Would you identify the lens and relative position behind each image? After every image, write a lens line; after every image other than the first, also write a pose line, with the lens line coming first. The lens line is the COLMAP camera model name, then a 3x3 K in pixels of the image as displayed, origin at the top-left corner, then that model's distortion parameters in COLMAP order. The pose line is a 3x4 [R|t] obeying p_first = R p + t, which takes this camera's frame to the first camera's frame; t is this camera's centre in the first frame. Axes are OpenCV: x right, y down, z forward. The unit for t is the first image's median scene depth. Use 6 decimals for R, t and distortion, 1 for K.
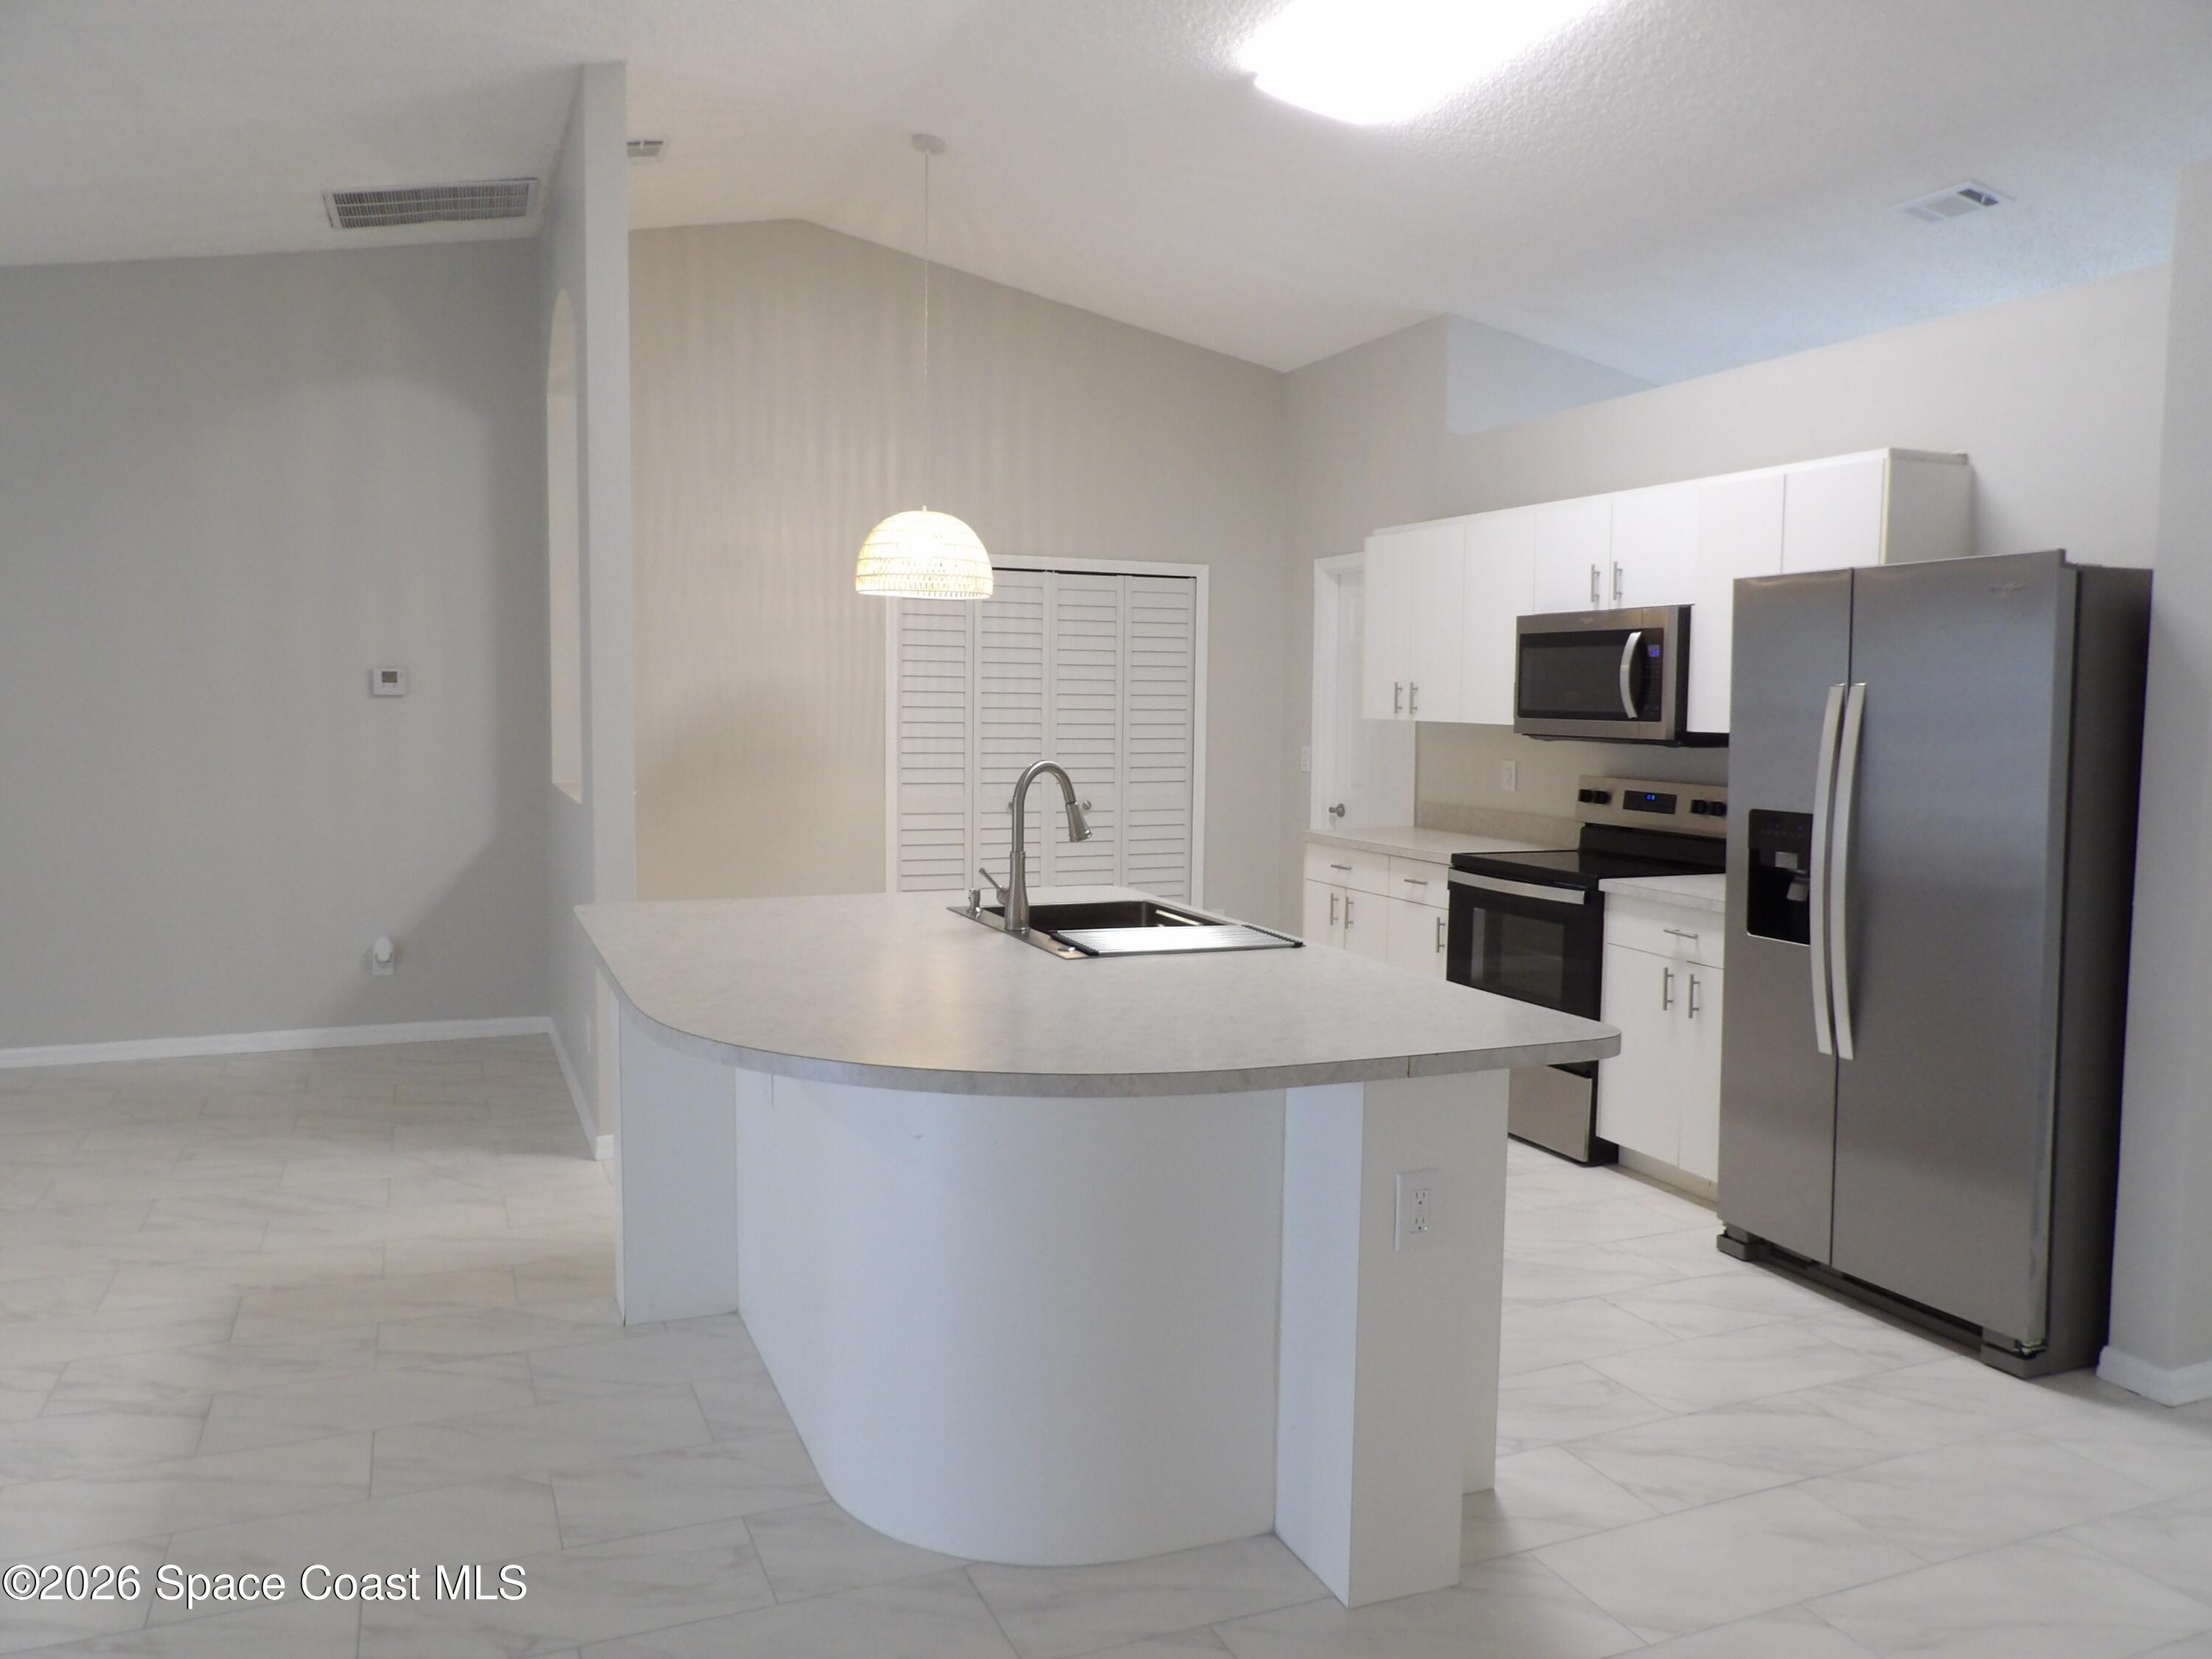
lens RADIAL K [[1618.9, 0, 1106.0], [0, 1618.9, 829.5], [0, 0, 1]] dist [-0.045417, 0.061676]
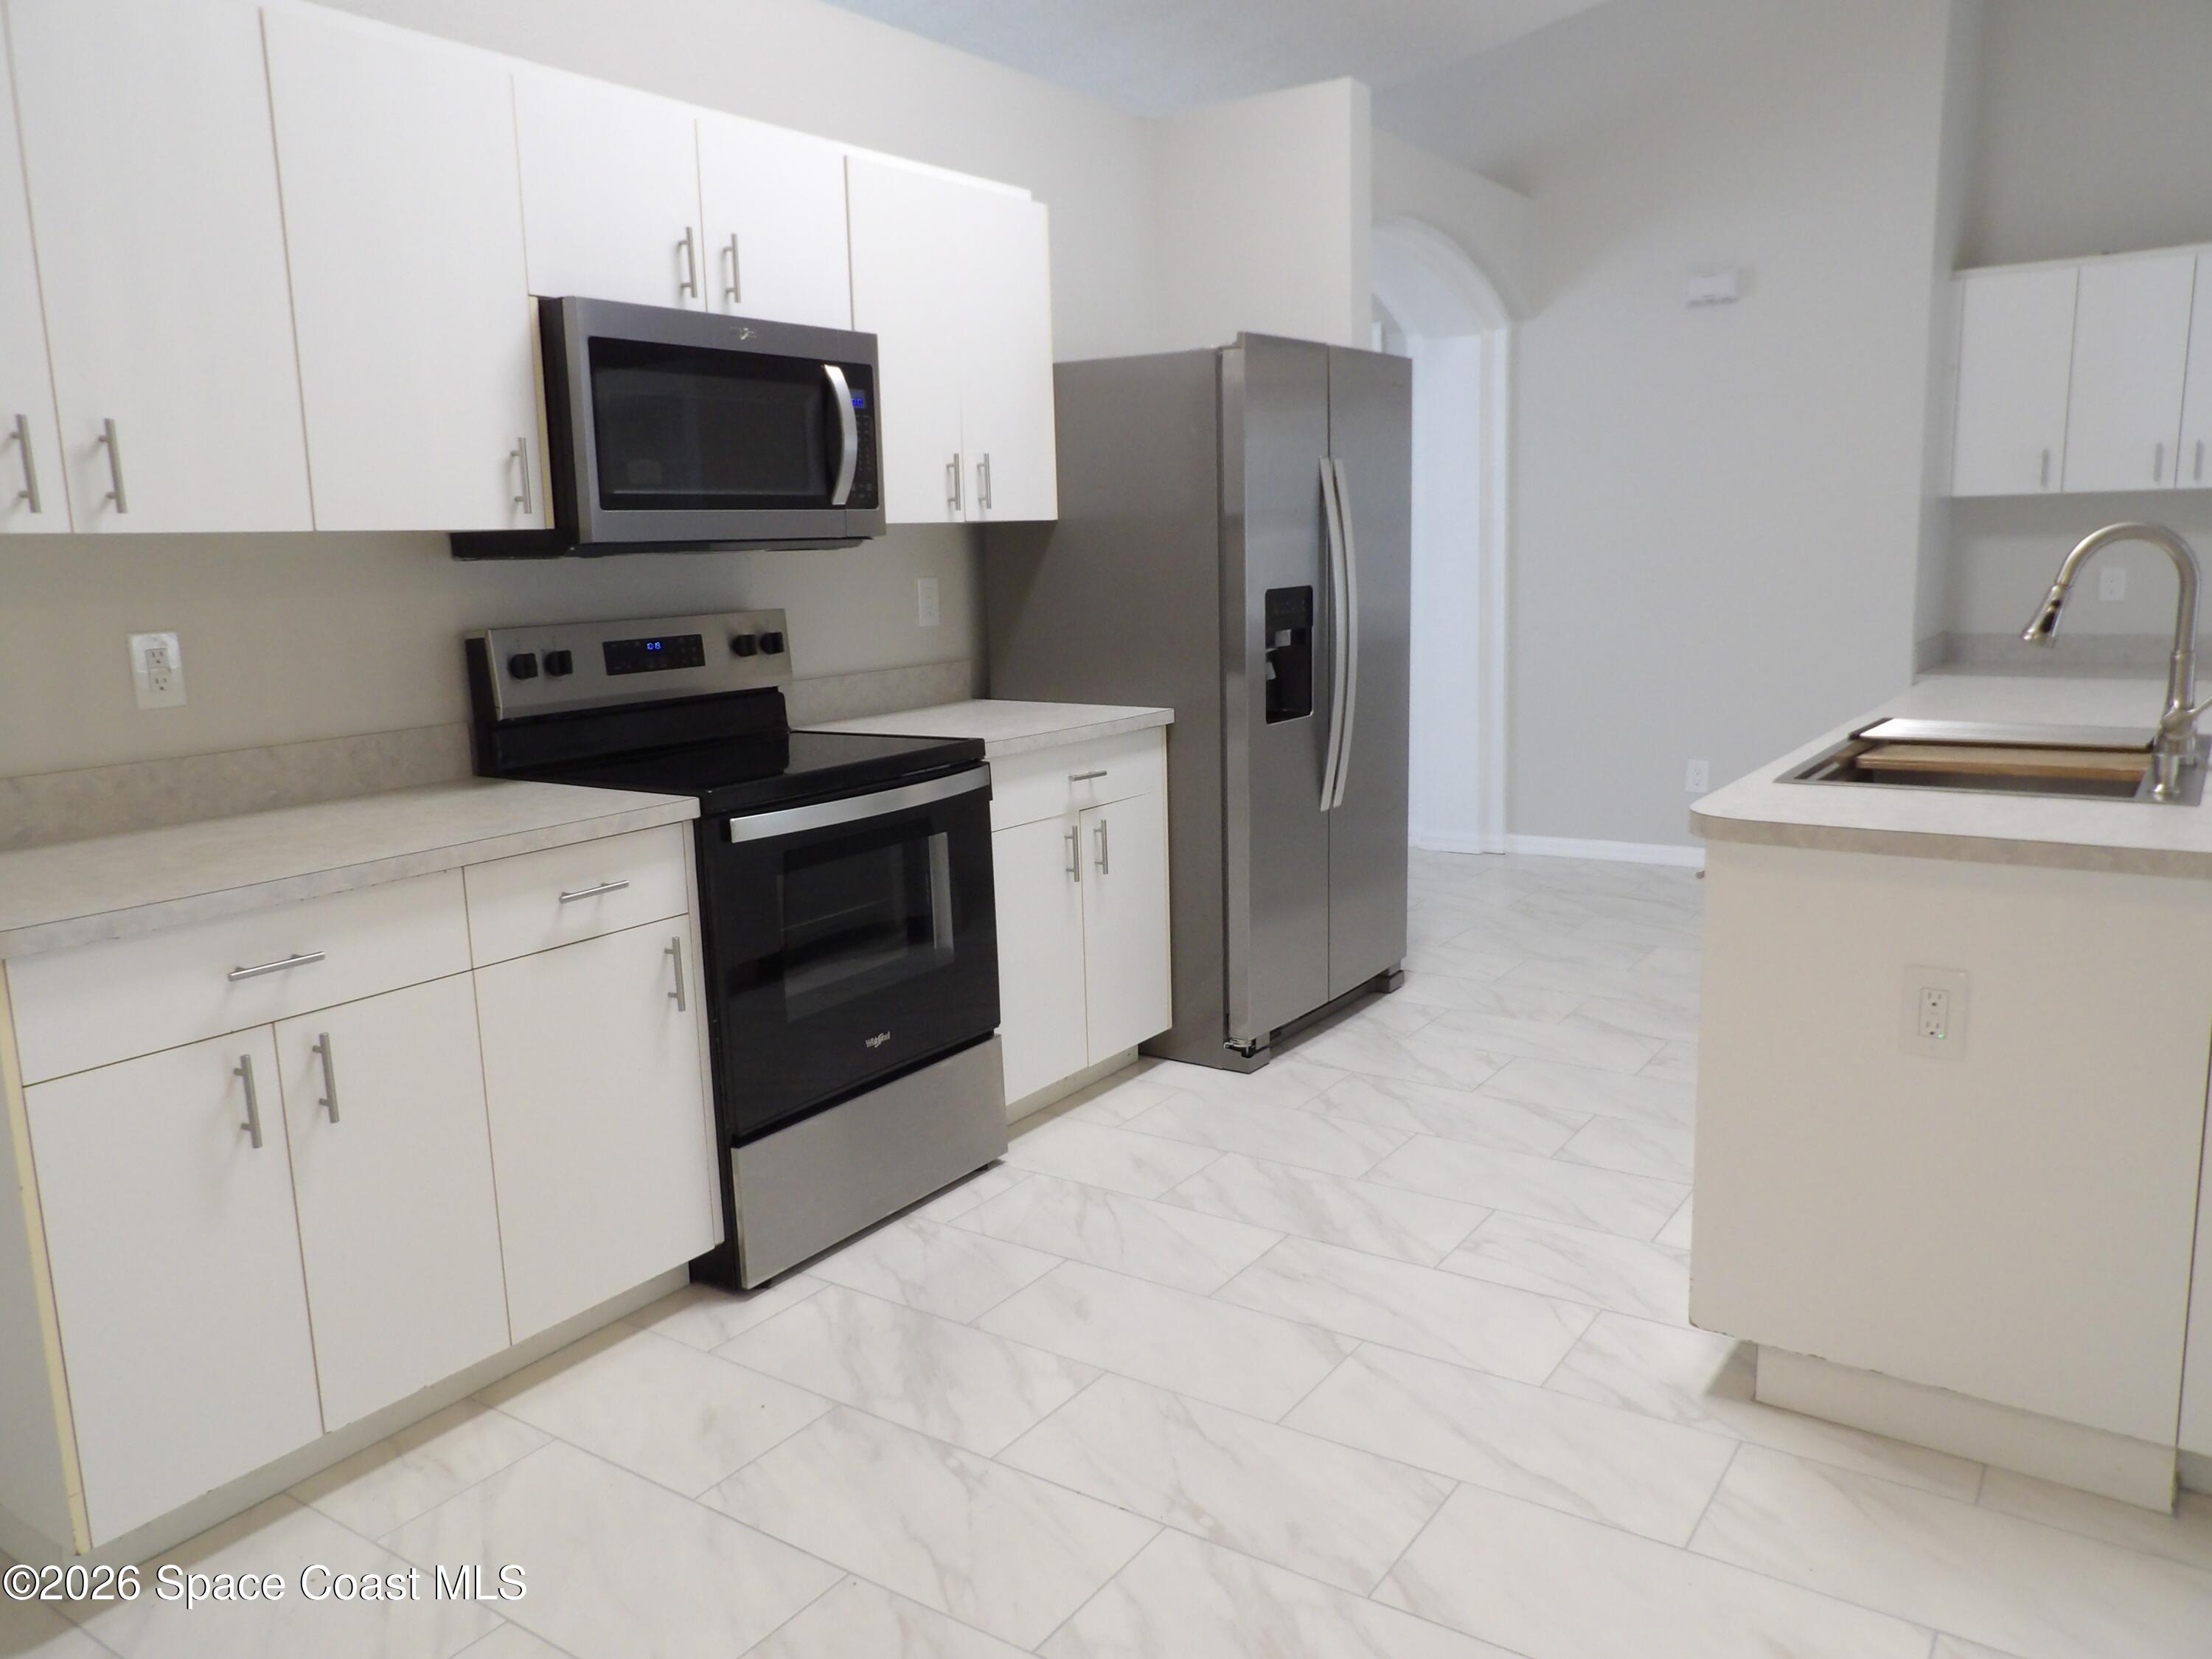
lens RADIAL K [[1638.2, 0, 1116.5], [0, 1638.2, 829.1], [0, 0, 1]] dist [-0.042380, 0.044051]
pose [[-0.546163, -0.141892, 0.825574, -0.272714], [0.091153, 0.969630, 0.226954, -0.078493], [-0.832705, 0.199208, -0.516642, 1.228445]]
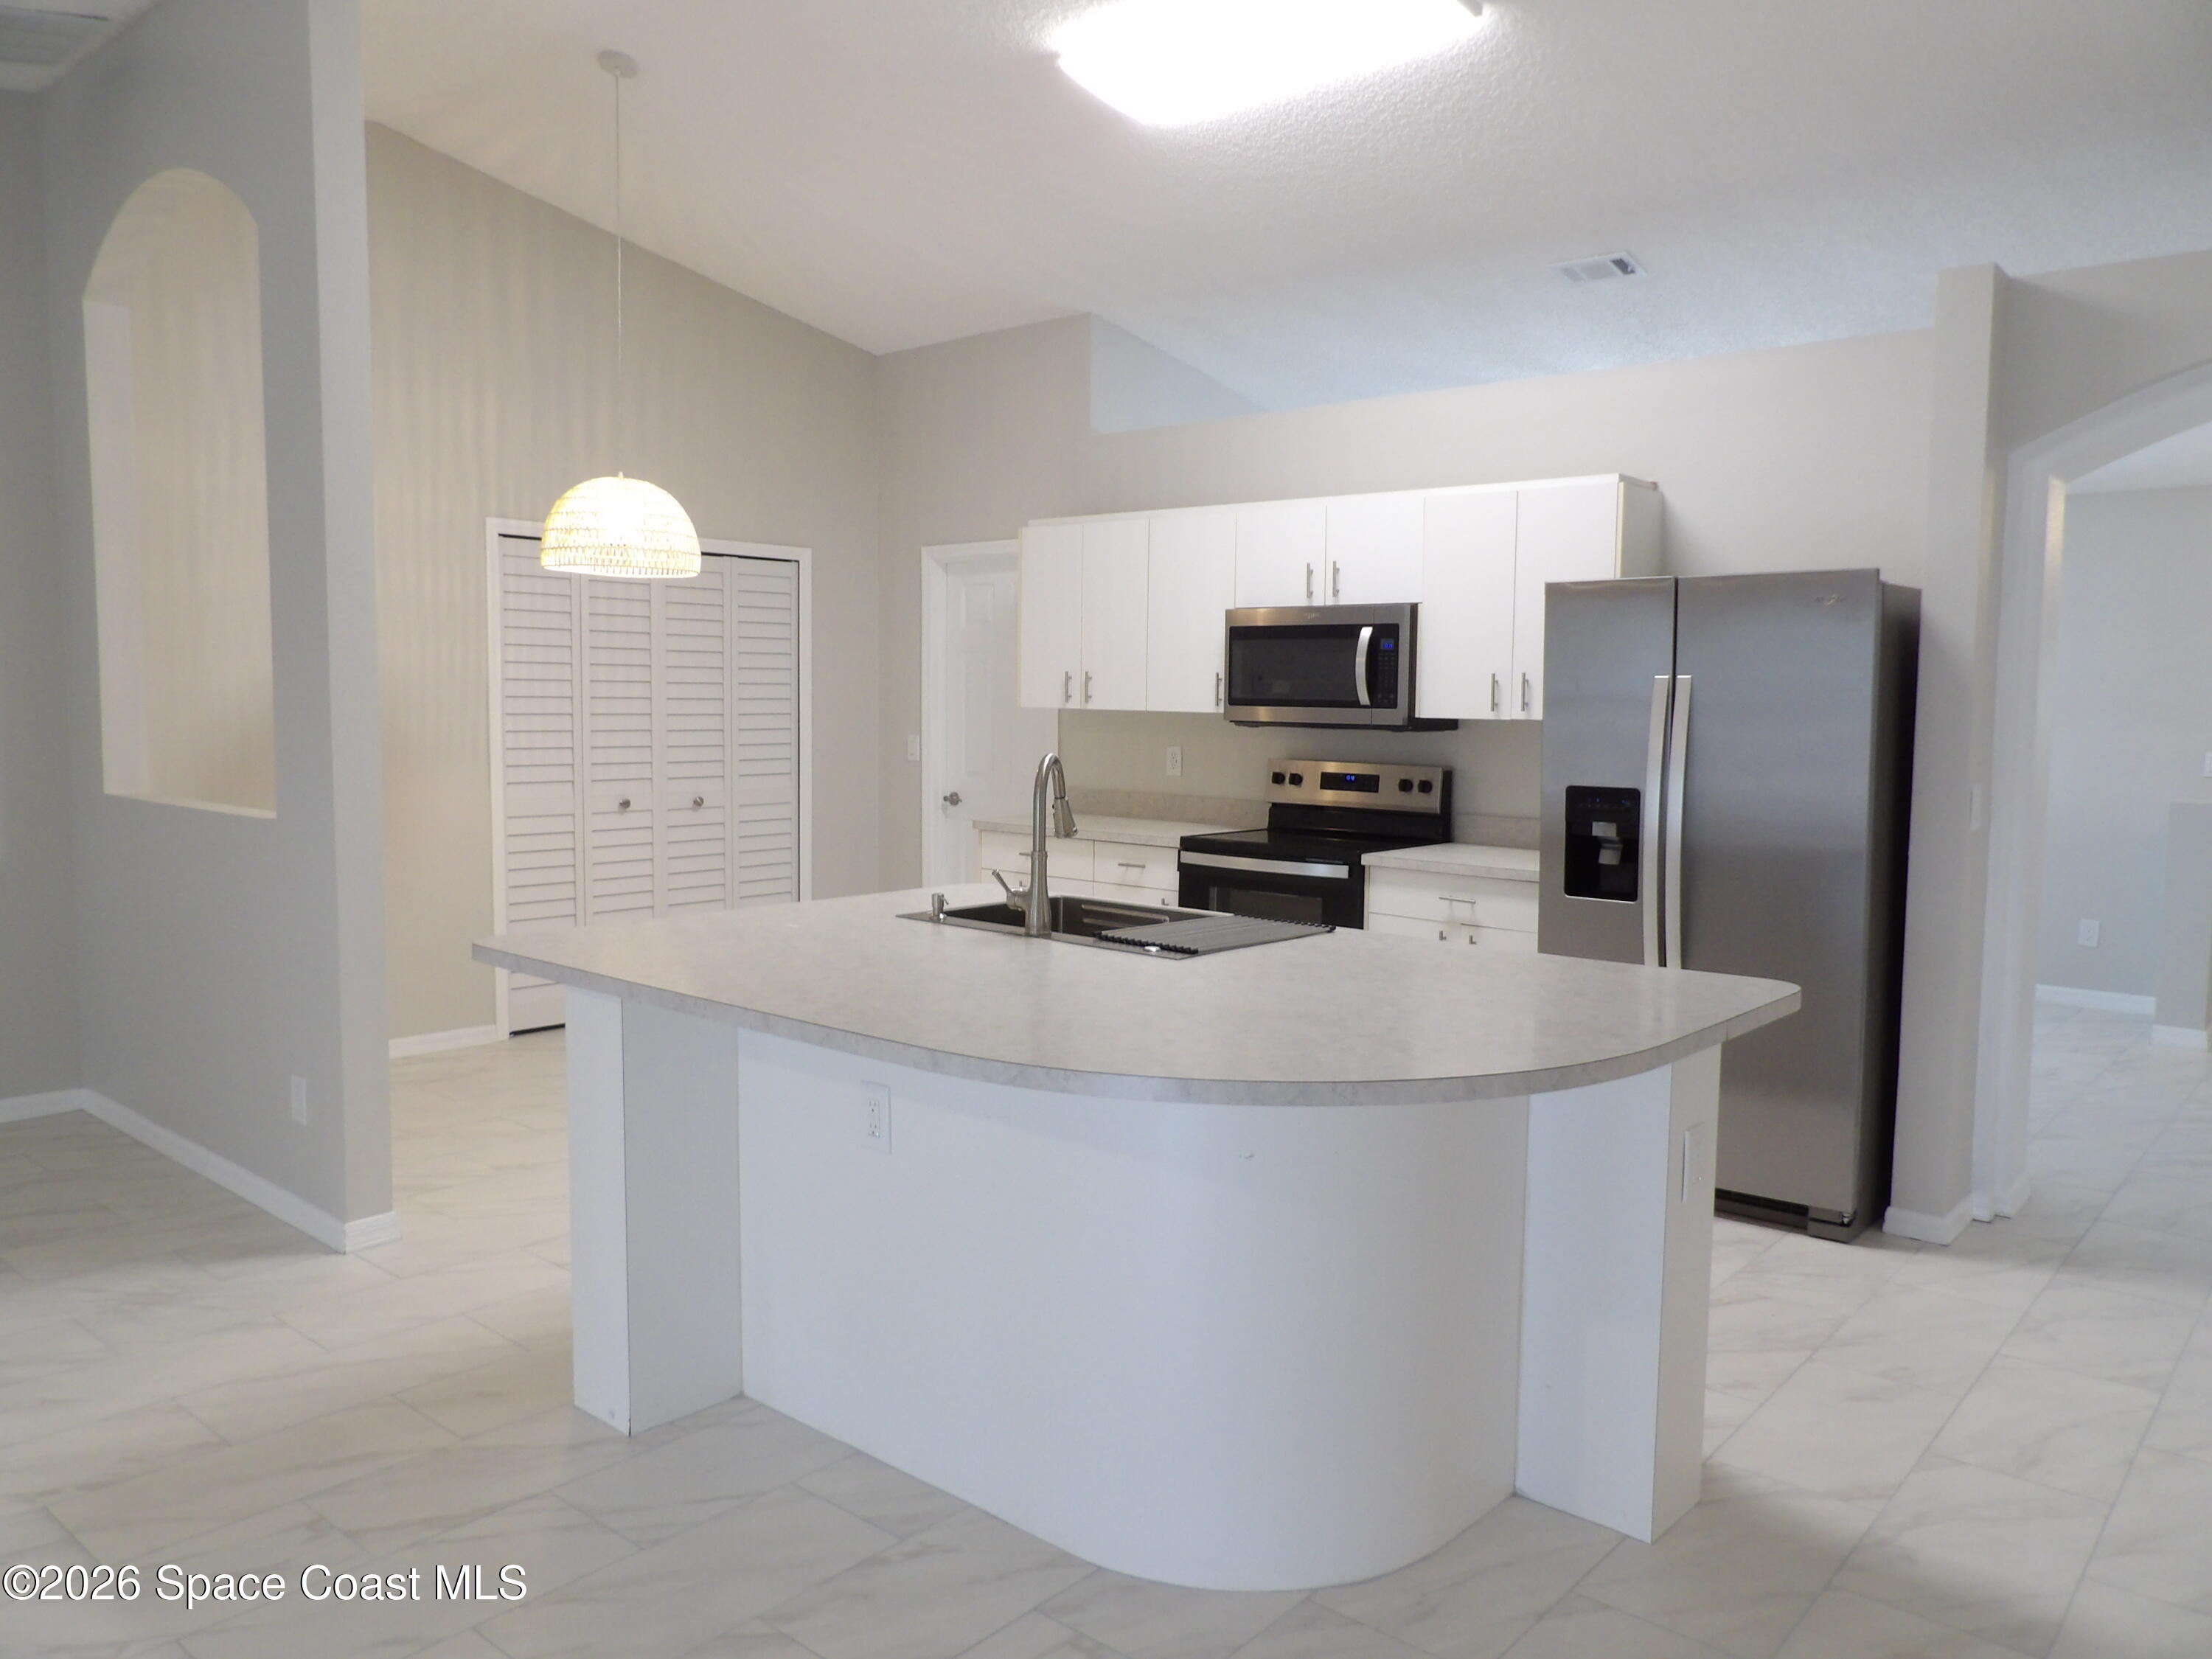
lens RADIAL K [[1594.4, 0, 1106.0], [0, 1594.4, 829.5], [0, 0, 1]] dist [-0.040614, 0.047054]
pose [[0.898225, -0.038135, 0.437879, -0.297400], [0.034213, 0.999273, 0.016845, -0.009155], [-0.438203, -0.000149, 0.898876, 0.104126]]
